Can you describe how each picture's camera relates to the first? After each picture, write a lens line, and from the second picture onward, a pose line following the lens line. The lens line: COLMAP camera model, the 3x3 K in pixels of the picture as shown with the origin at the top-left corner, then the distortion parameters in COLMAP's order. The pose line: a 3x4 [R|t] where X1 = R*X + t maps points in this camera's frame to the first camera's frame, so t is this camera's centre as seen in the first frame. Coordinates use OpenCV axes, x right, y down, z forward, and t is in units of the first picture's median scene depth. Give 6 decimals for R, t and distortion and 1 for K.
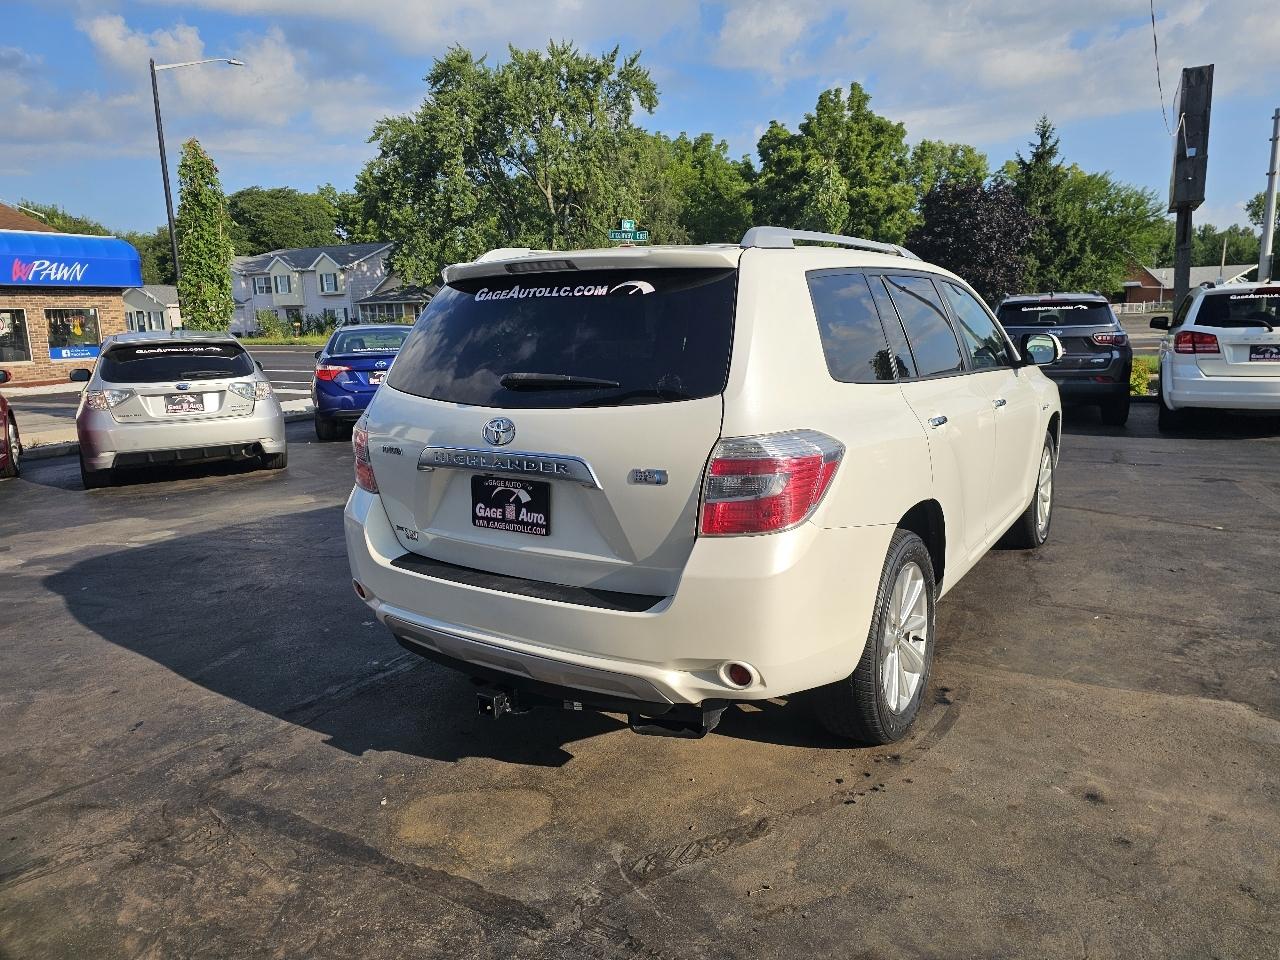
lens RADIAL K [[852.2, 0, 656.8], [0, 852.2, 476.7], [0, 0, 1]] dist [0.053673, -0.046206]
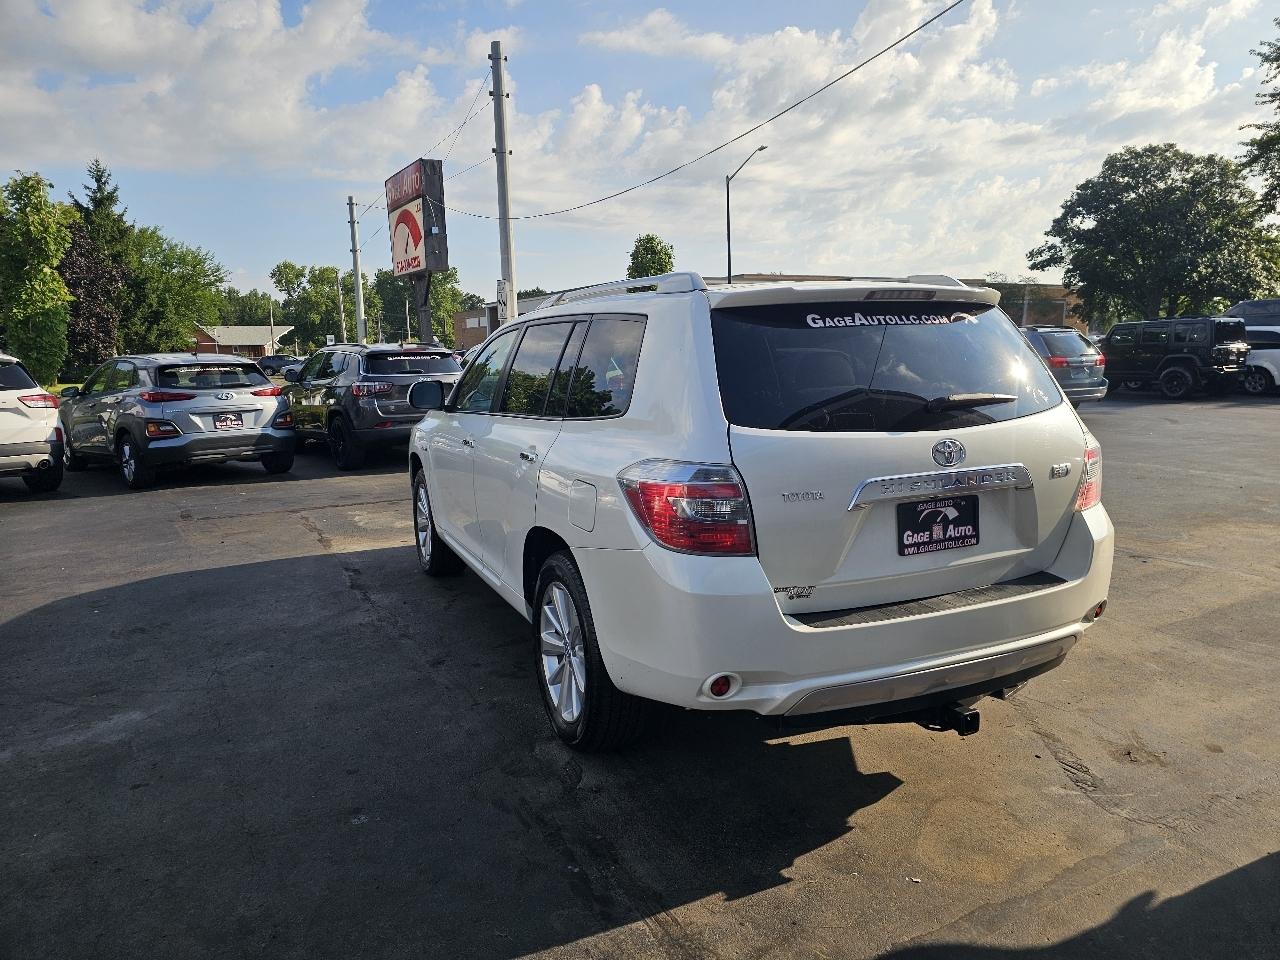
lens RADIAL K [[852.2, 0, 646.4], [0, 852.2, 484.8], [0, 0, 1]] dist [0.053673, -0.046206]
pose [[0.538979, -0.119619, 0.833783, -0.125373], [0.164363, 0.985773, 0.035176, -0.011160], [-0.826128, 0.118083, 0.550971, 0.074338]]
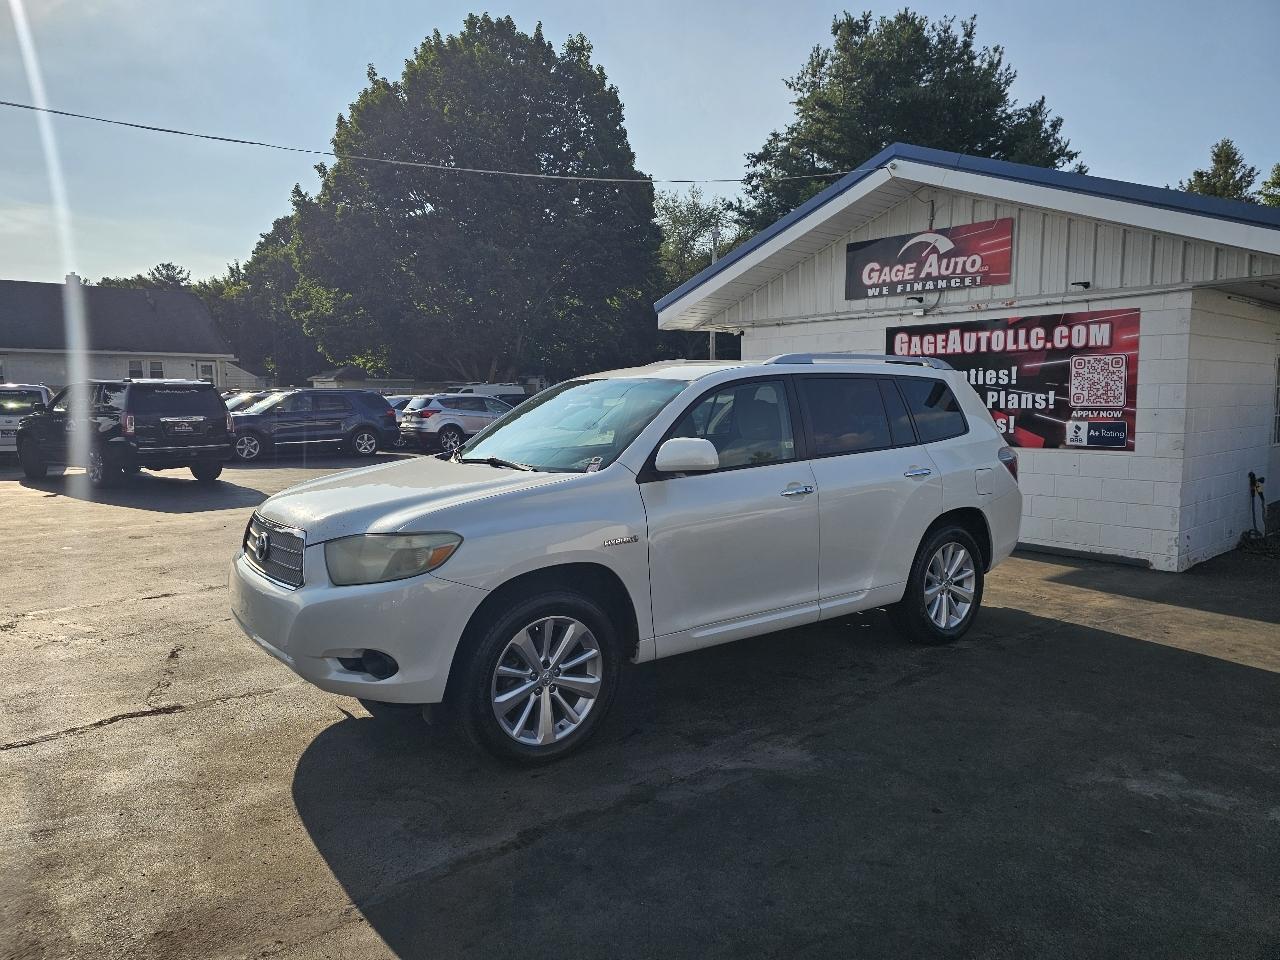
lens RADIAL K [[852.2, 0, 648.2], [0, 852.2, 487.7], [0, 0, 1]] dist [0.053673, -0.046206]
pose [[-0.939701, -0.011820, 0.341793, -0.029368], [0.087671, 0.957681, 0.274154, -0.069928], [-0.330569, 0.287588, -0.898898, 0.363364]]
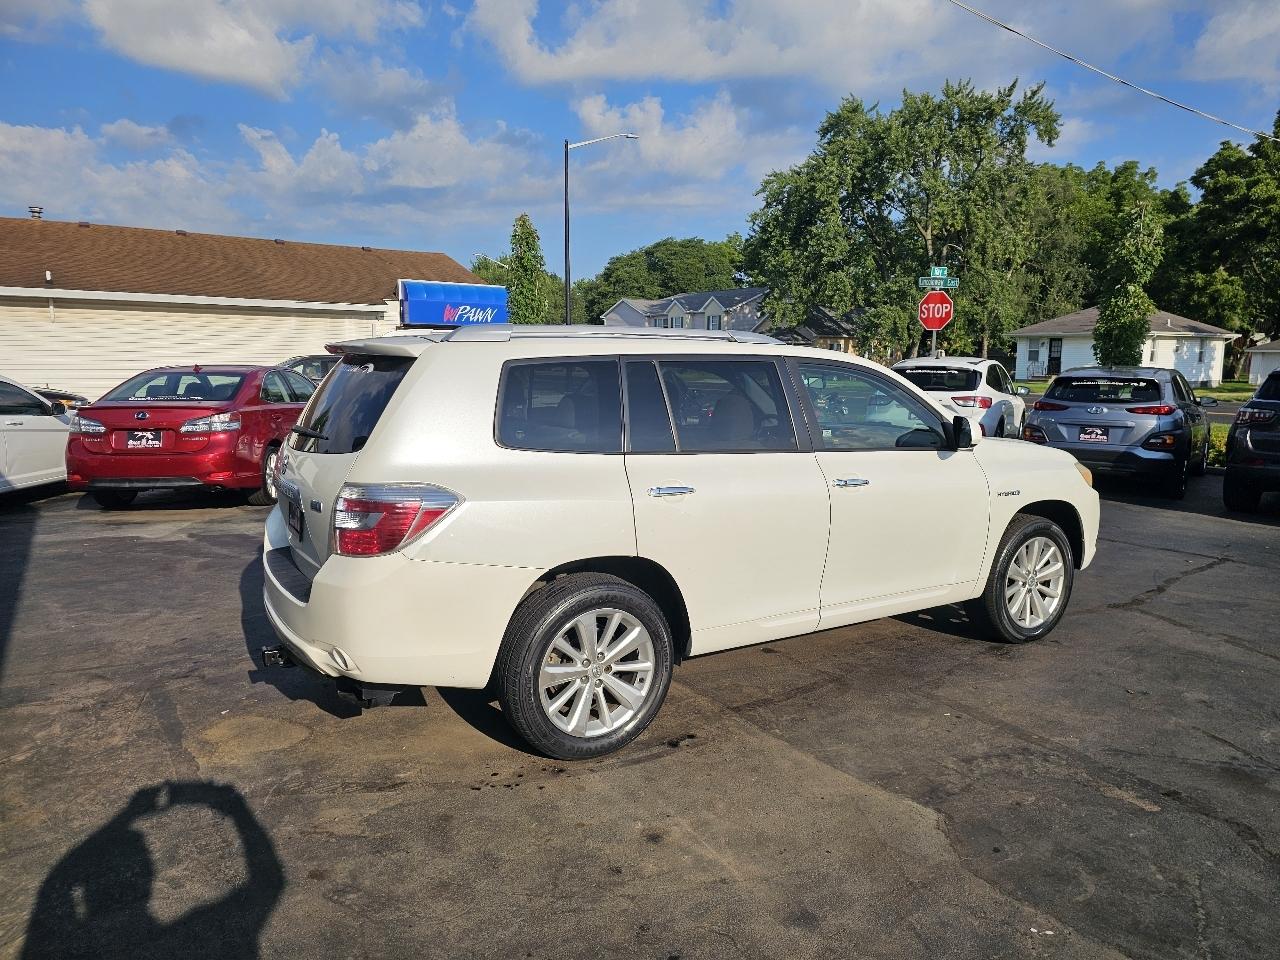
lens RADIAL K [[852.2, 0, 656.1], [0, 852.2, 483.4], [0, 0, 1]] dist [0.053673, -0.046206]
pose [[0.899220, 0.095710, -0.426900, 0.099229], [-0.111261, 0.993724, -0.011570, -0.007491], [0.423114, 0.057901, 0.904225, -0.003128]]
